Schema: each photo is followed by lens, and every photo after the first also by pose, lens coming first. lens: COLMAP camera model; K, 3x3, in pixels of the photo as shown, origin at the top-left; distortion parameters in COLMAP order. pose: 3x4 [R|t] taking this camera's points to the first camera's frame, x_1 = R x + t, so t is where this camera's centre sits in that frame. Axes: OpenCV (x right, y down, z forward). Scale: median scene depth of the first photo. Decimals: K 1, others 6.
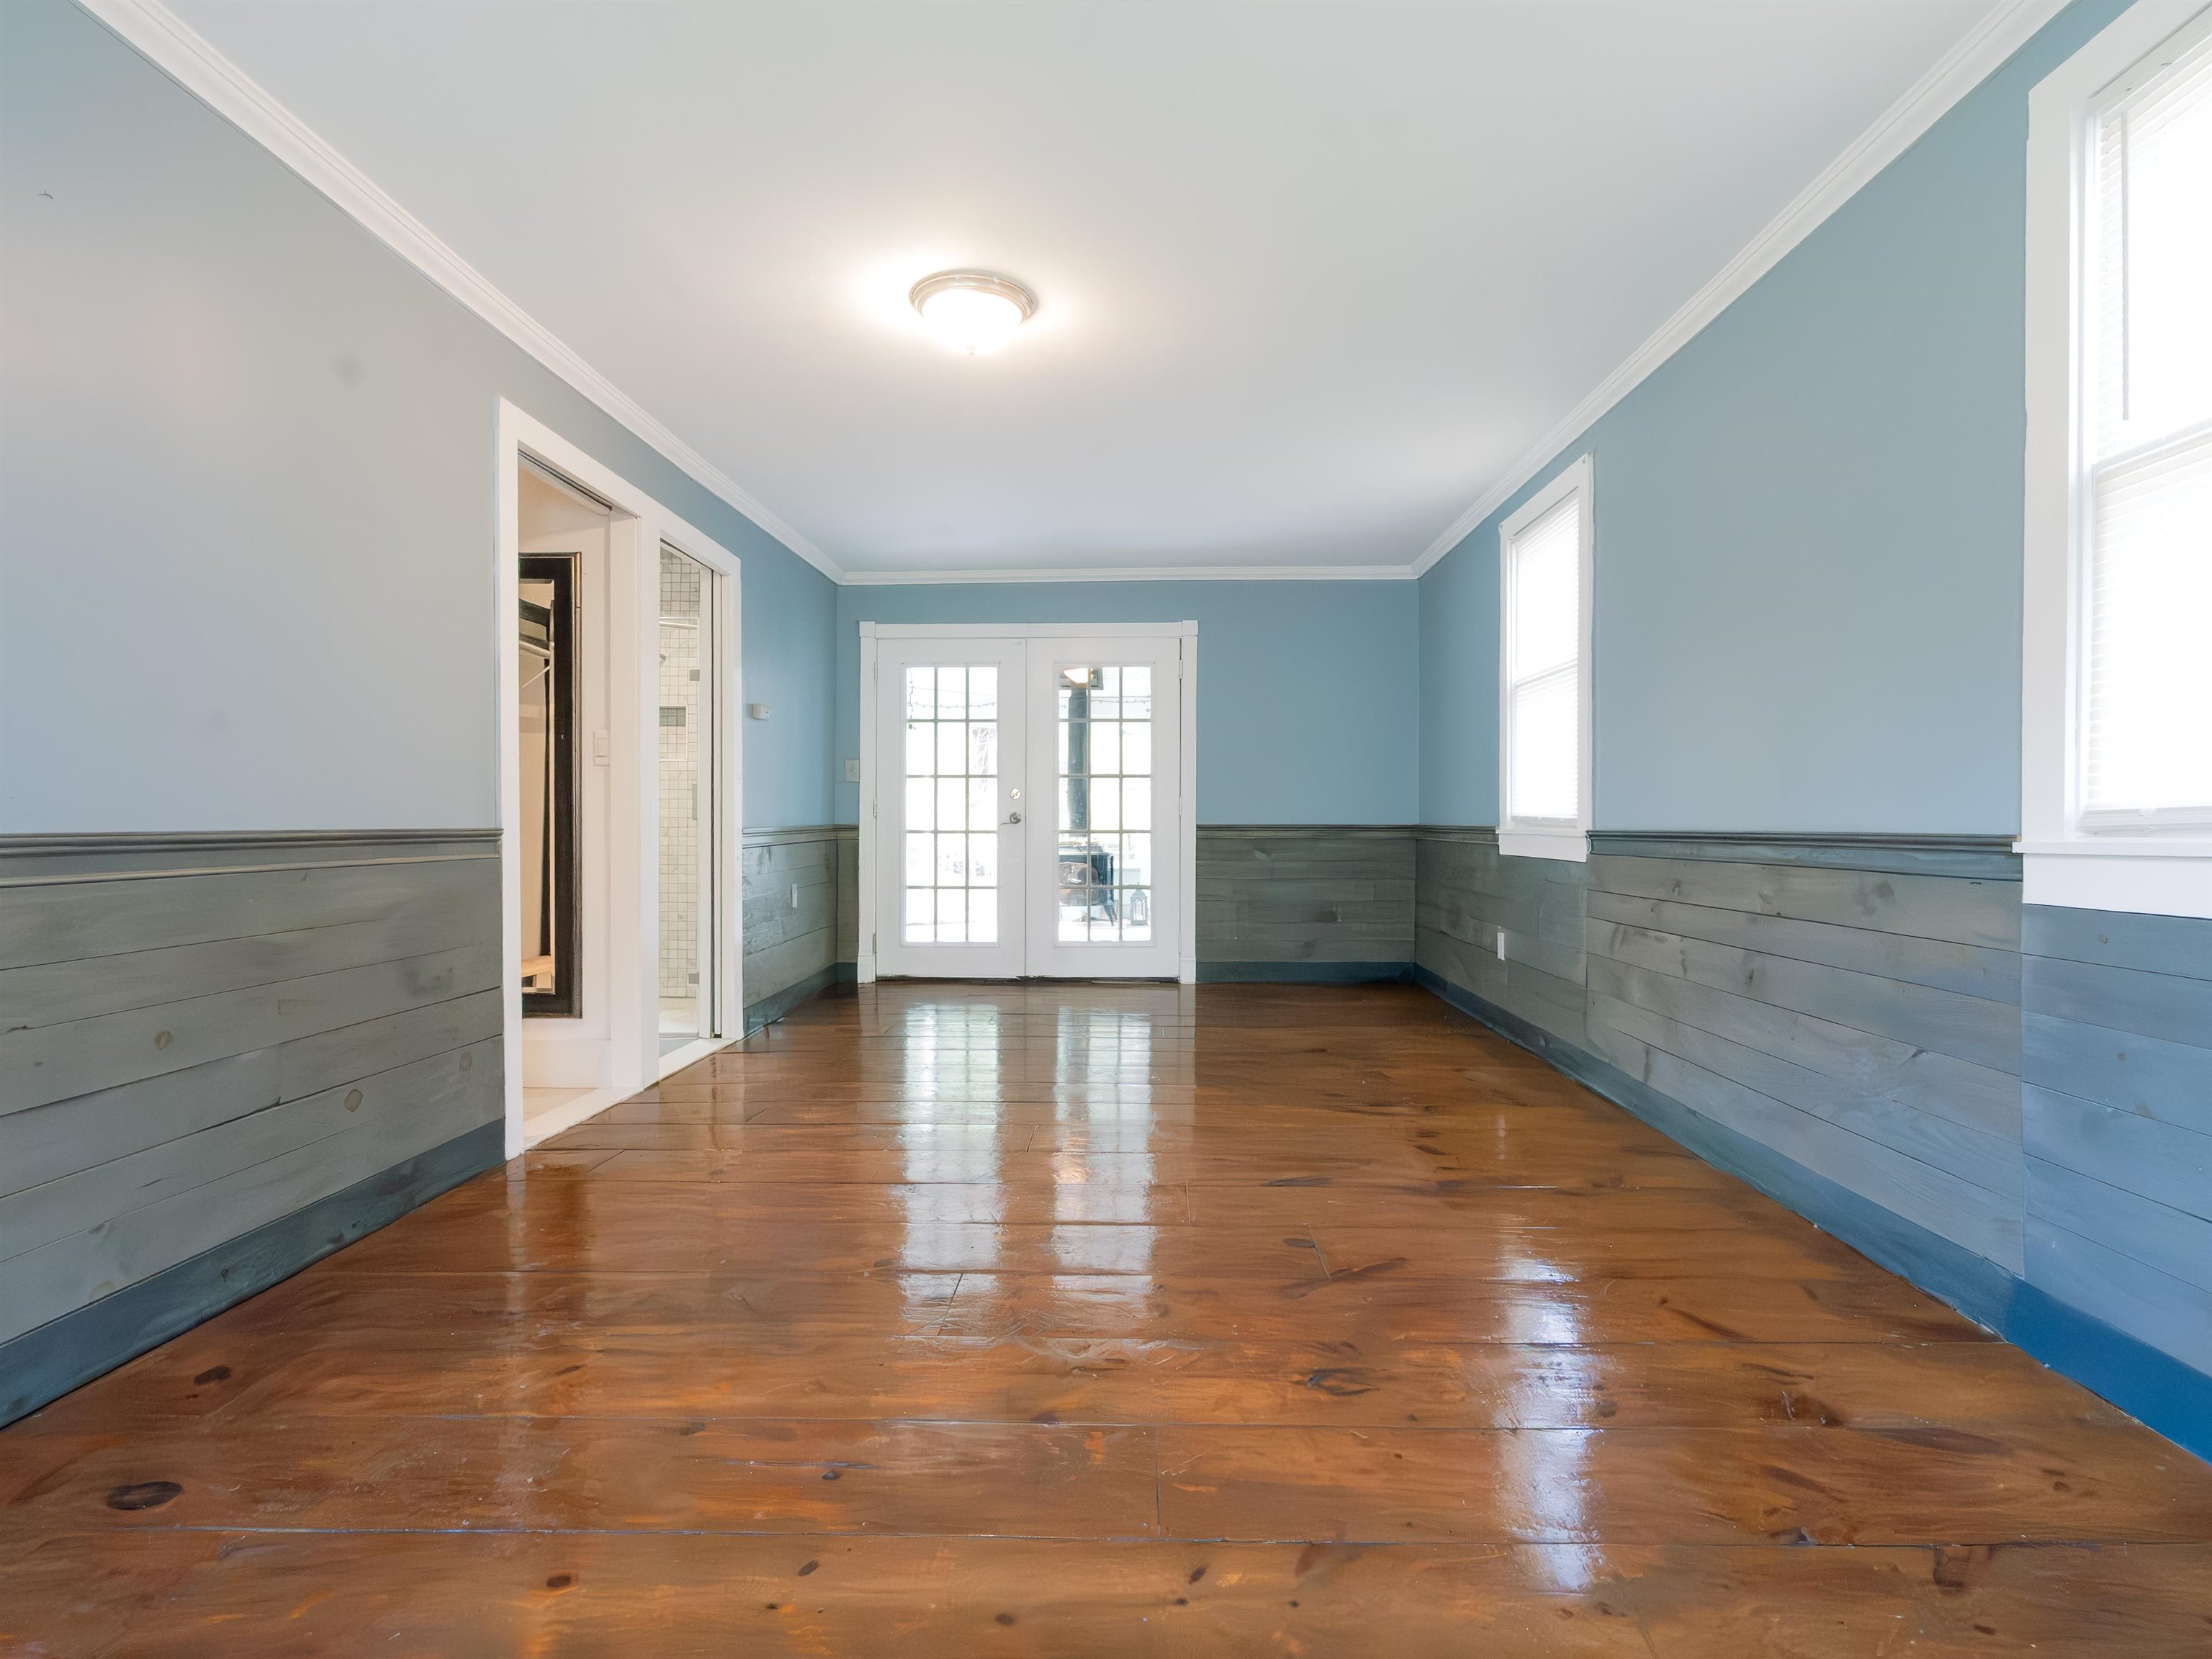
lens RADIAL K [[1134.7, 0, 1130.4], [0, 1134.7, 824.3], [0, 0, 1]] dist [-0.001429, -0.000839]
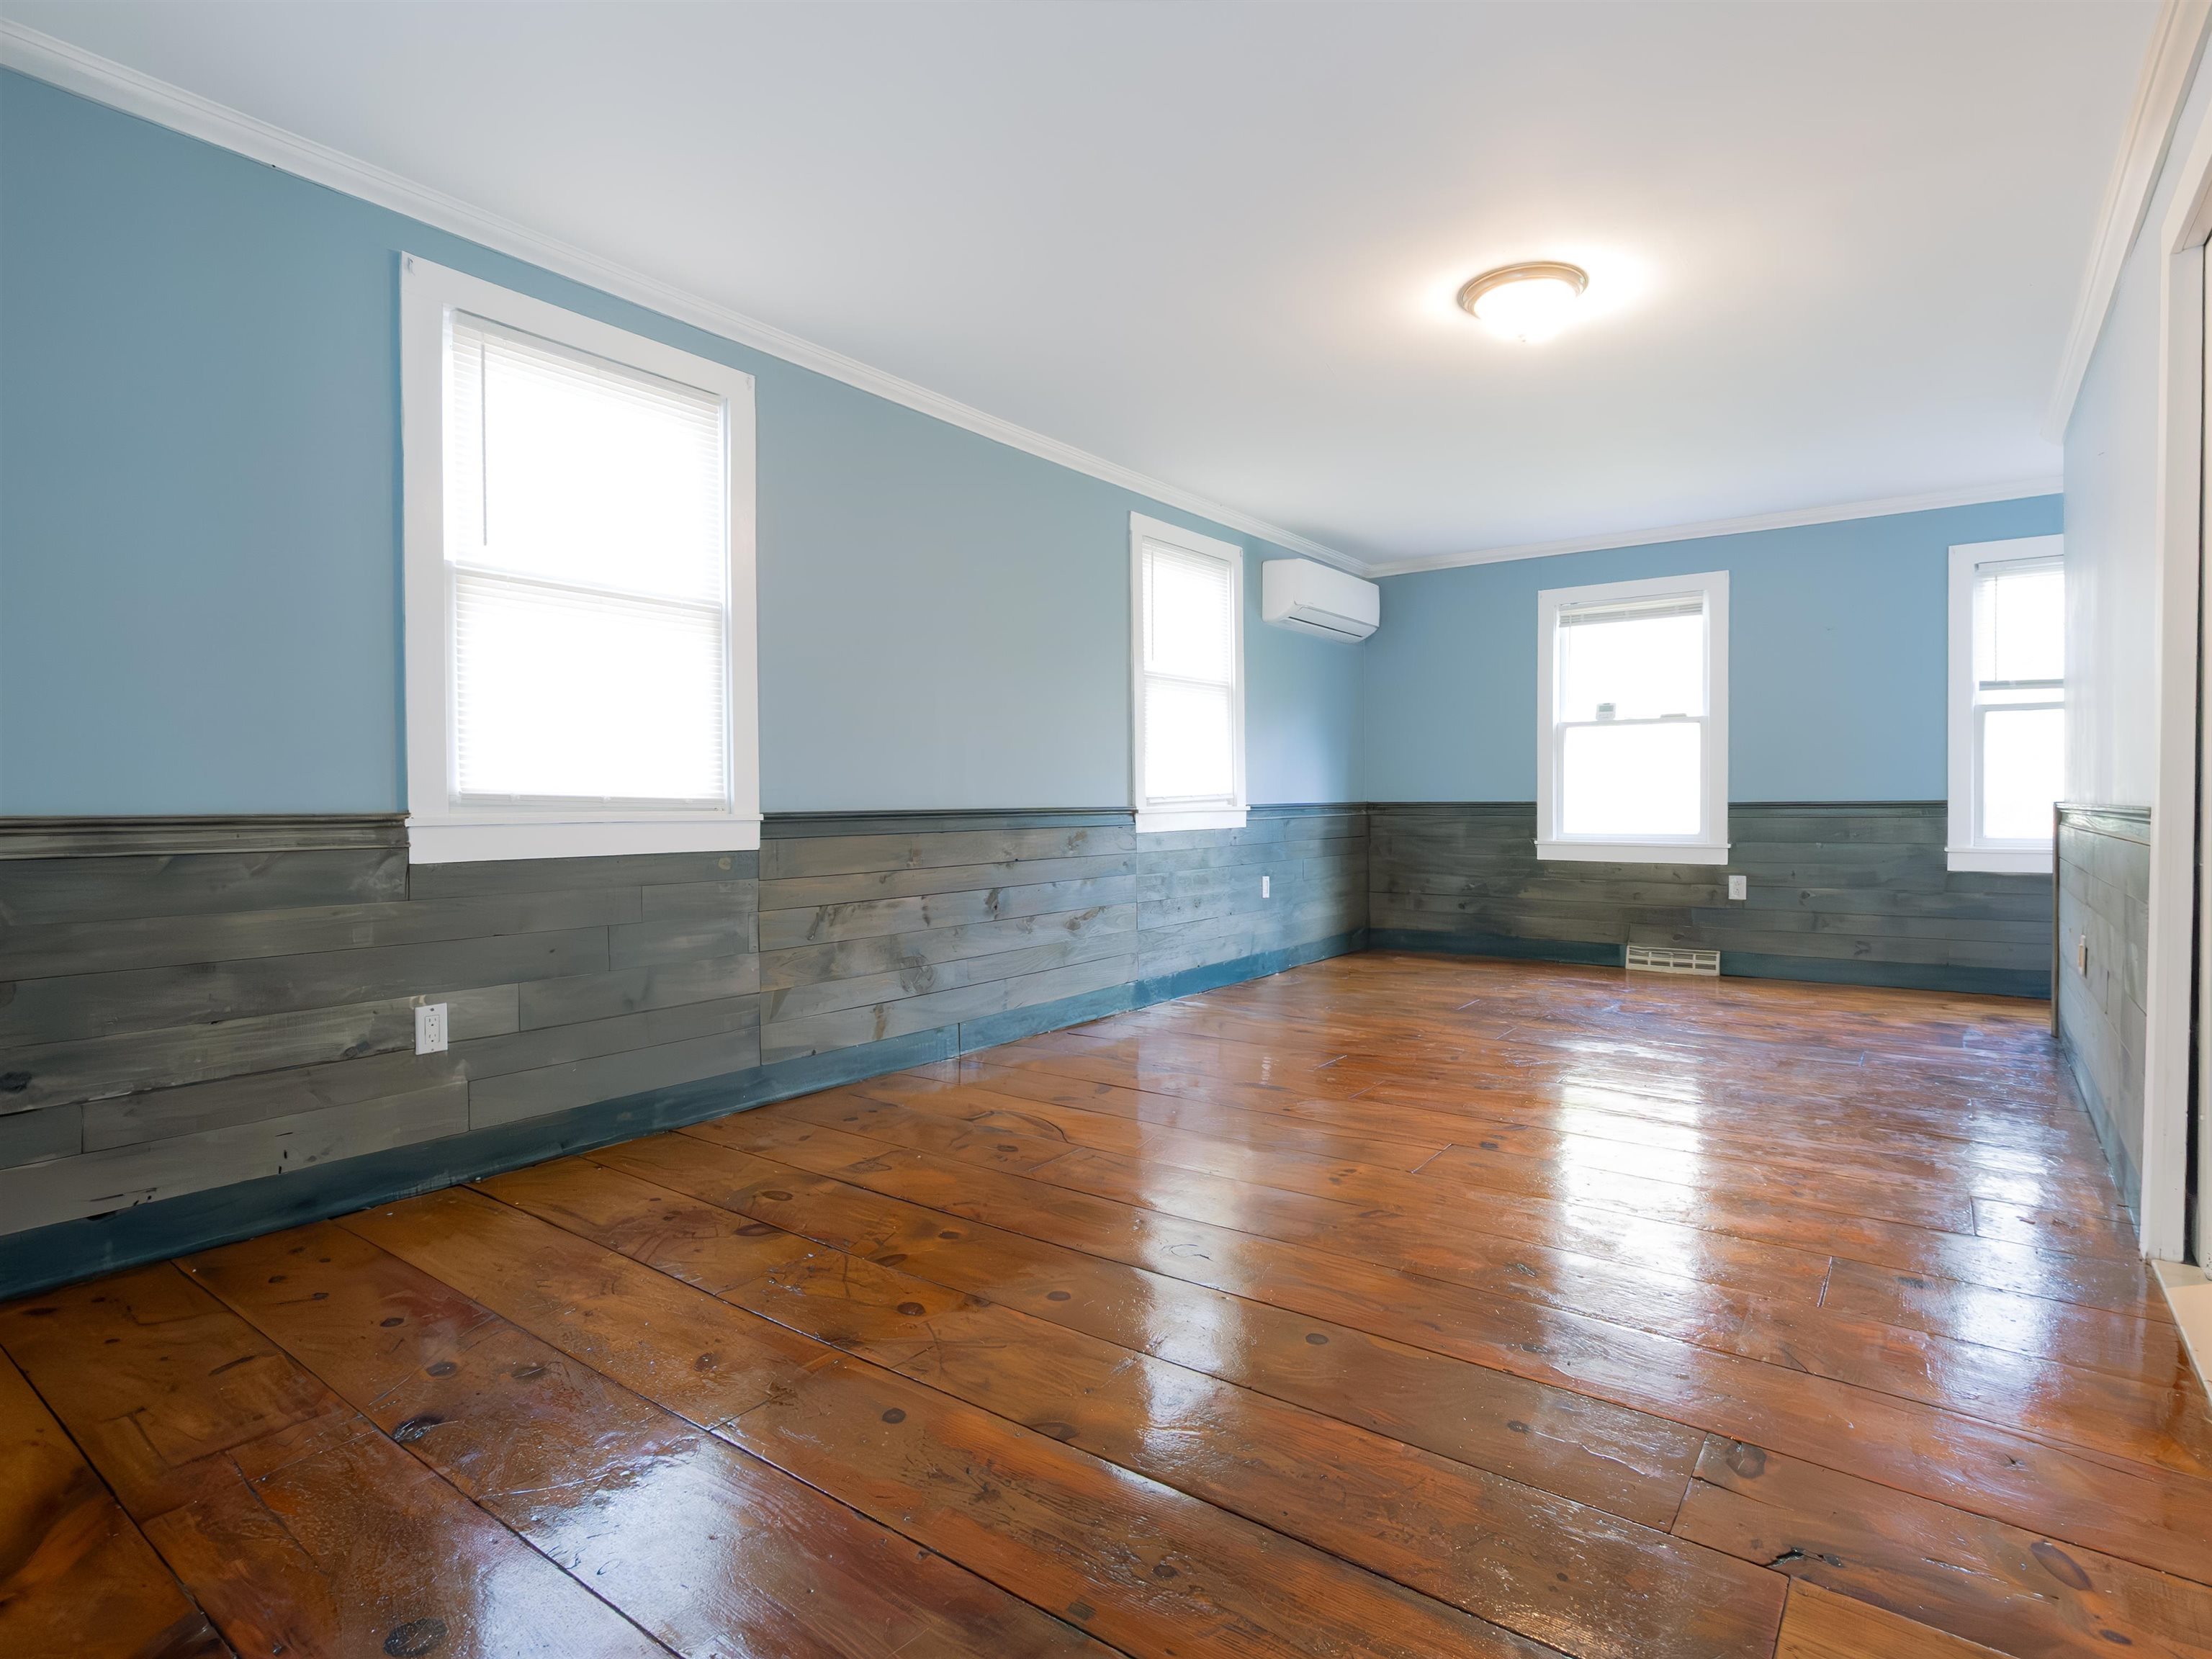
lens RADIAL K [[1134.7, 0, 1130.4], [0, 1134.7, 824.3], [0, 0, 1]] dist [-0.001429, -0.000839]
pose [[-0.813031, -0.026835, 0.581602, -0.322575], [-0.009449, 0.999414, 0.032904, -0.016184], [-0.582144, 0.021256, -0.812808, 1.510331]]
